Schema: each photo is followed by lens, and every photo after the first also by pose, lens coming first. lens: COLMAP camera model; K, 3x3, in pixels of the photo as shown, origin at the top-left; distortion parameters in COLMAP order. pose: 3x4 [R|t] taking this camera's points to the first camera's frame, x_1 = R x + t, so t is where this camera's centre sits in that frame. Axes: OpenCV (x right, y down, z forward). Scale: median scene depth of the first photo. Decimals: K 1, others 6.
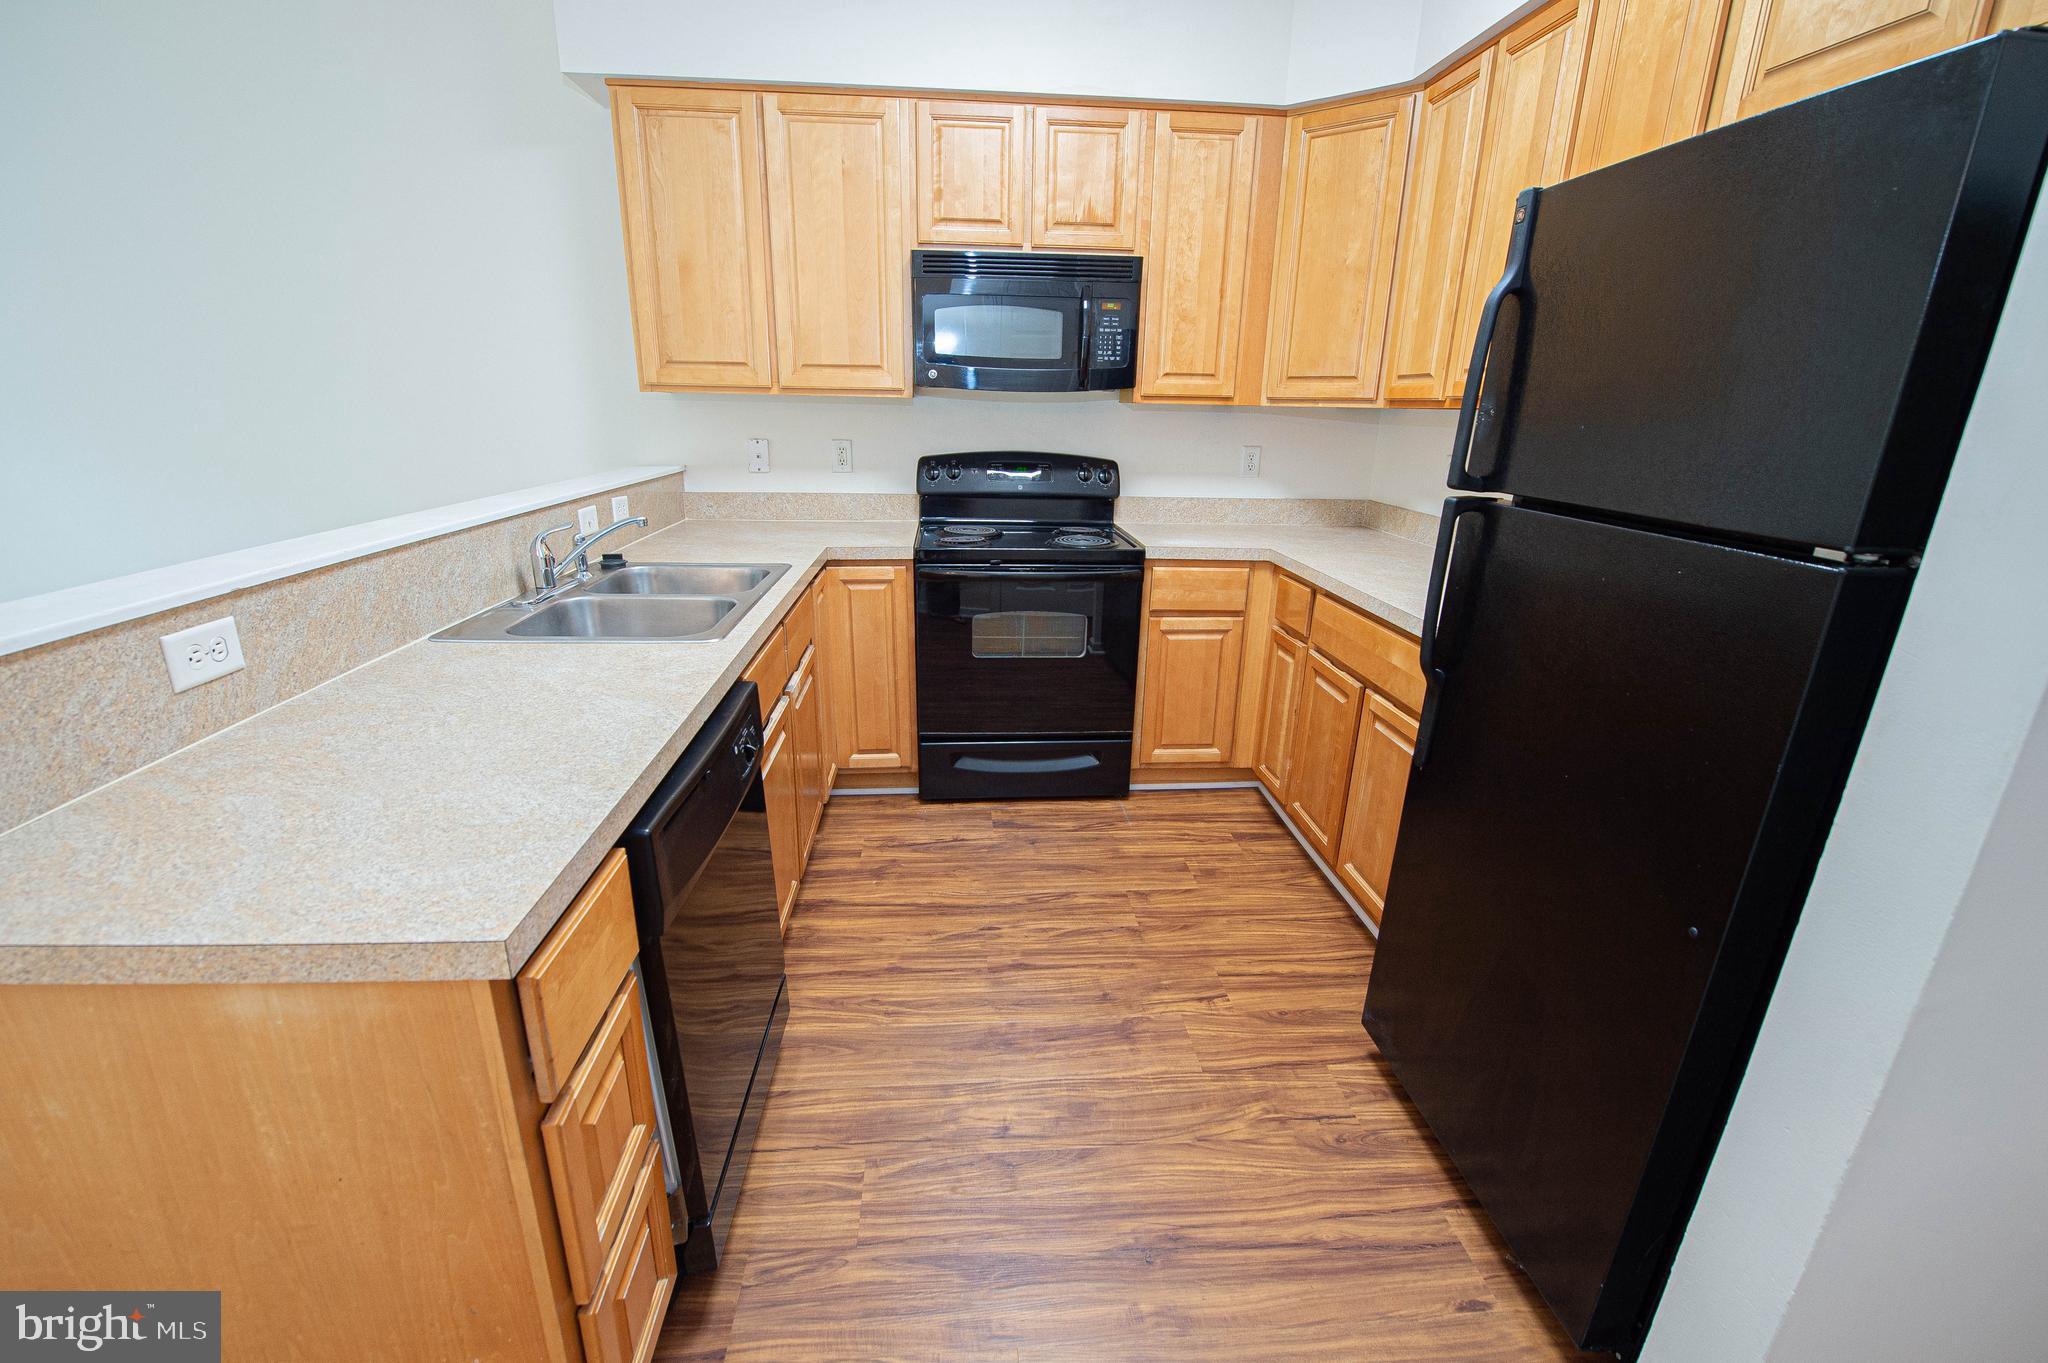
lens RADIAL K [[839.4, 0, 1017.6], [0, 839.4, 684.4], [0, 0, 1]] dist [-0.015939, -0.002642]
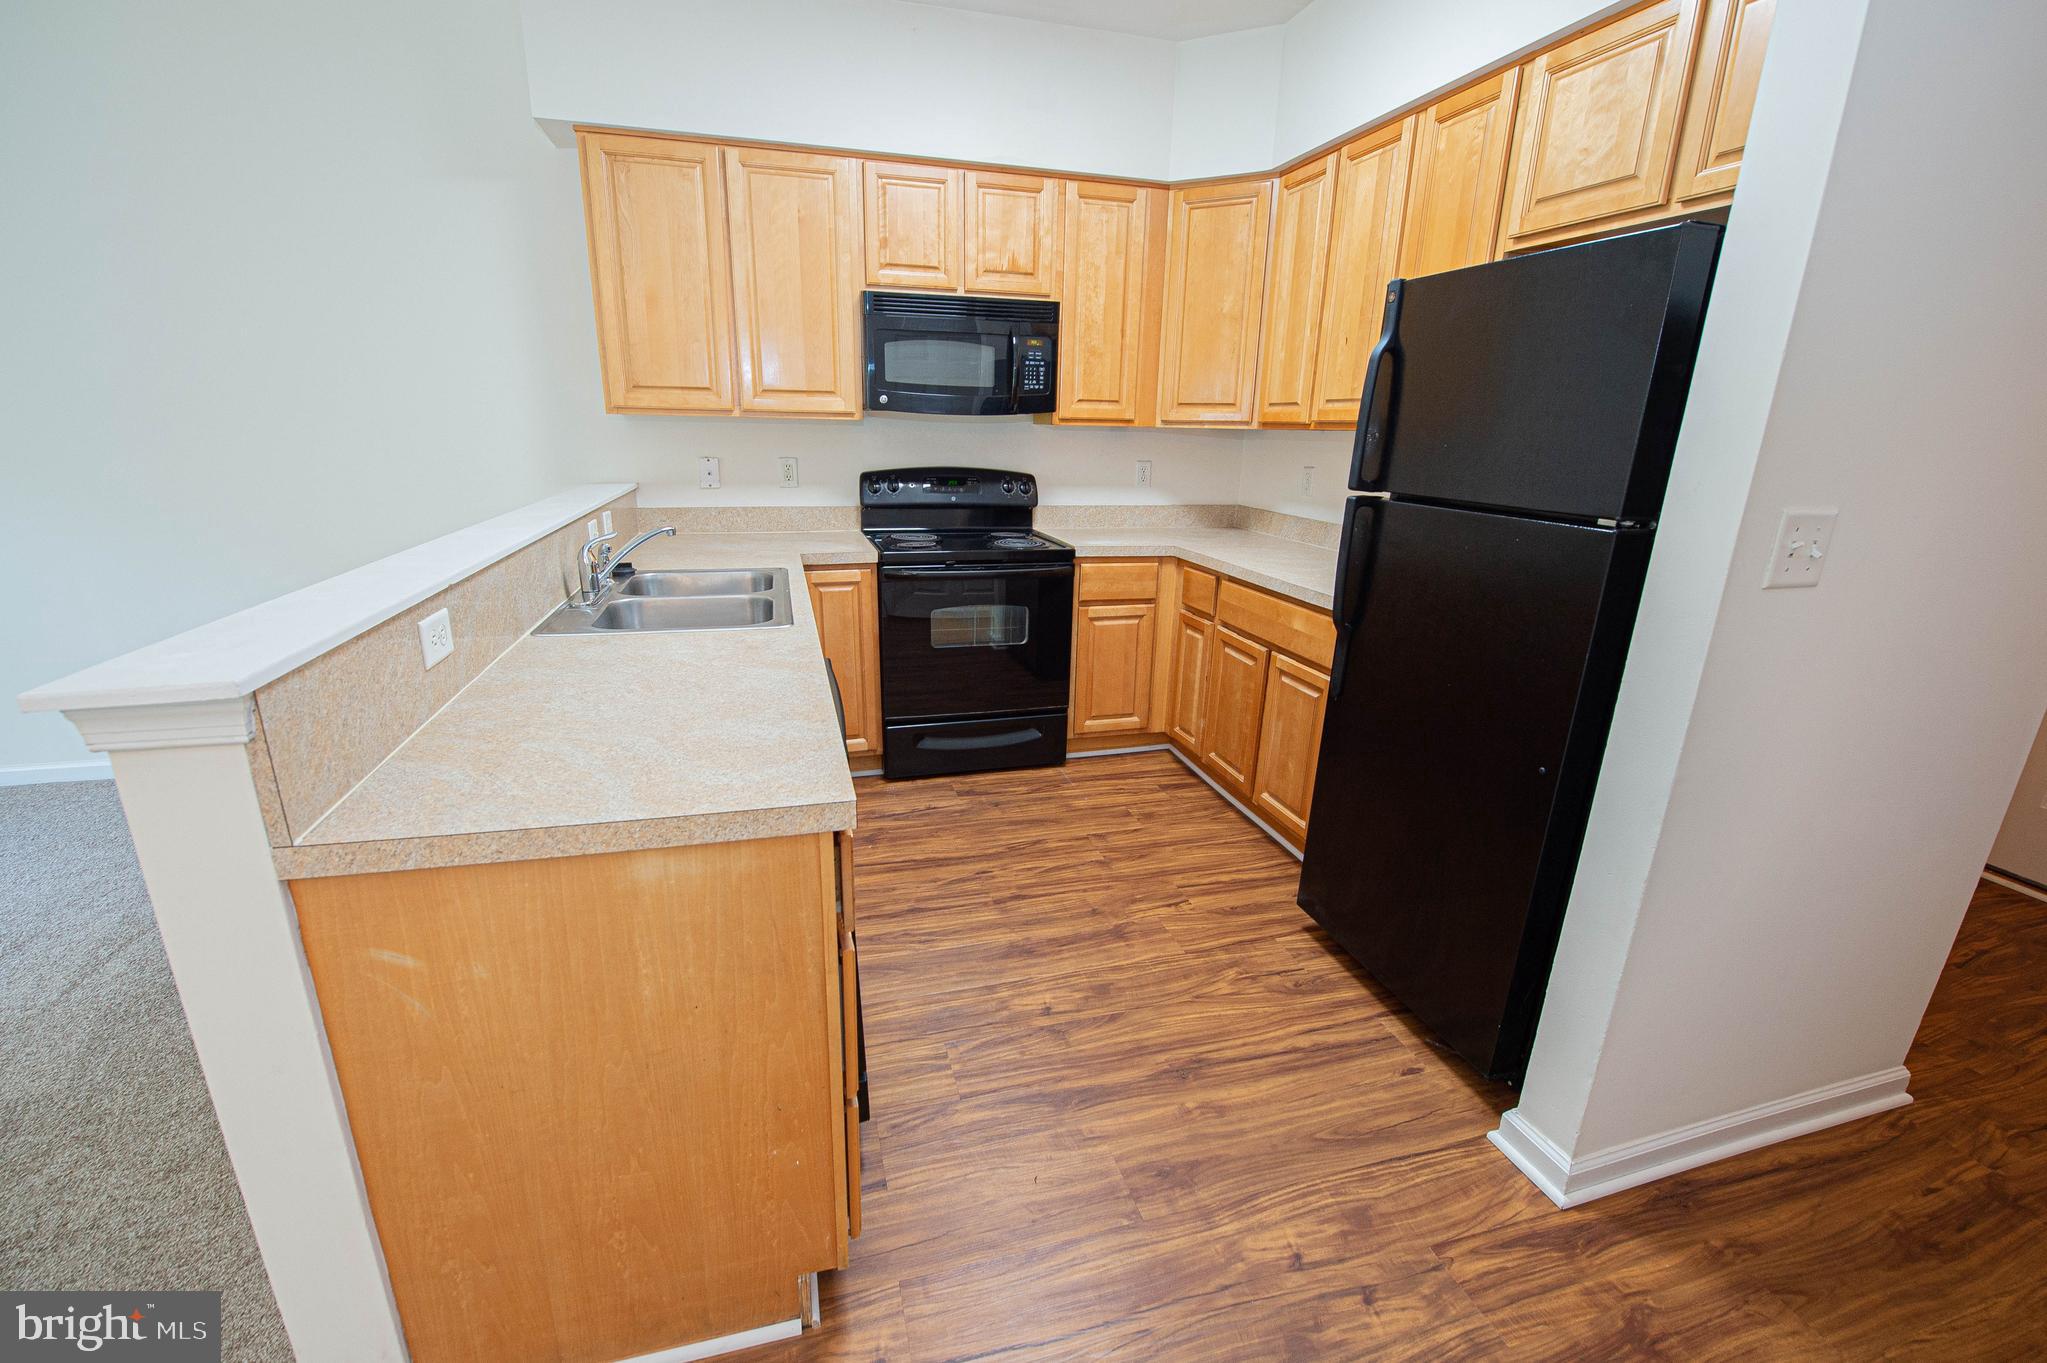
lens RADIAL K [[819.2, 0, 1019.0], [0, 819.2, 682.6], [0, 0, 1]] dist [-0.014558, -0.004132]
pose [[0.982094, -0.055331, 0.180085, -0.168133], [0.057900, 0.998281, -0.009037, 0.037992], [-0.179276, 0.019302, 0.983609, -0.132964]]
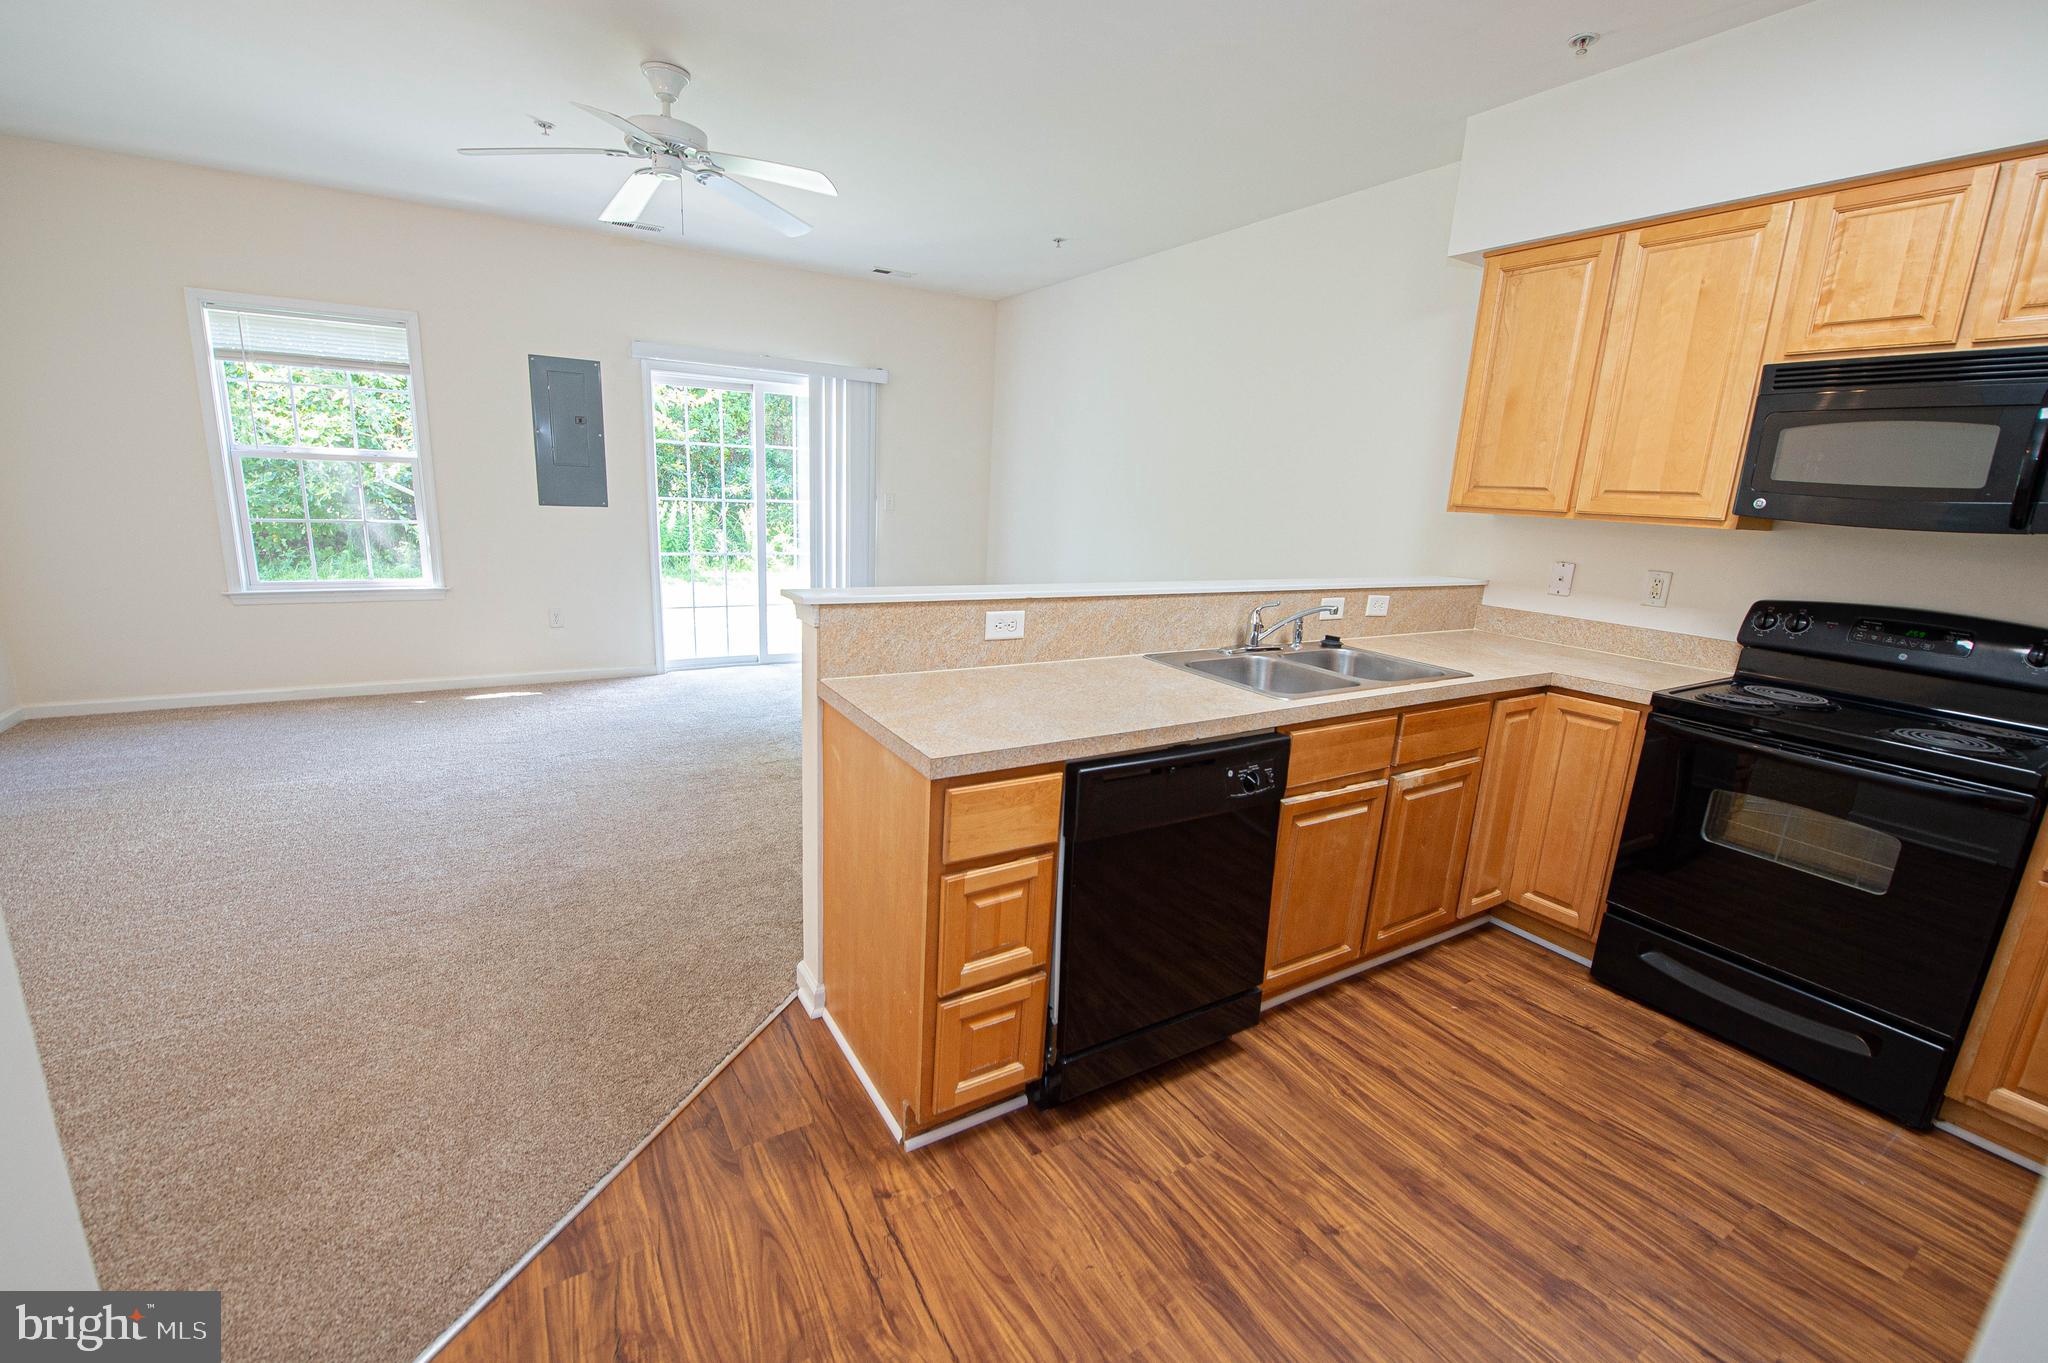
lens RADIAL K [[827.5, 0, 1050.5], [0, 827.5, 692.8], [0, 0, 1]] dist [-0.017242, -0.000703]
pose [[0.482056, 0.214160, -0.849563, 0.346636], [-0.316747, 0.946679, 0.058914, -0.016035], [0.816881, 0.240696, 0.524186, 0.041070]]
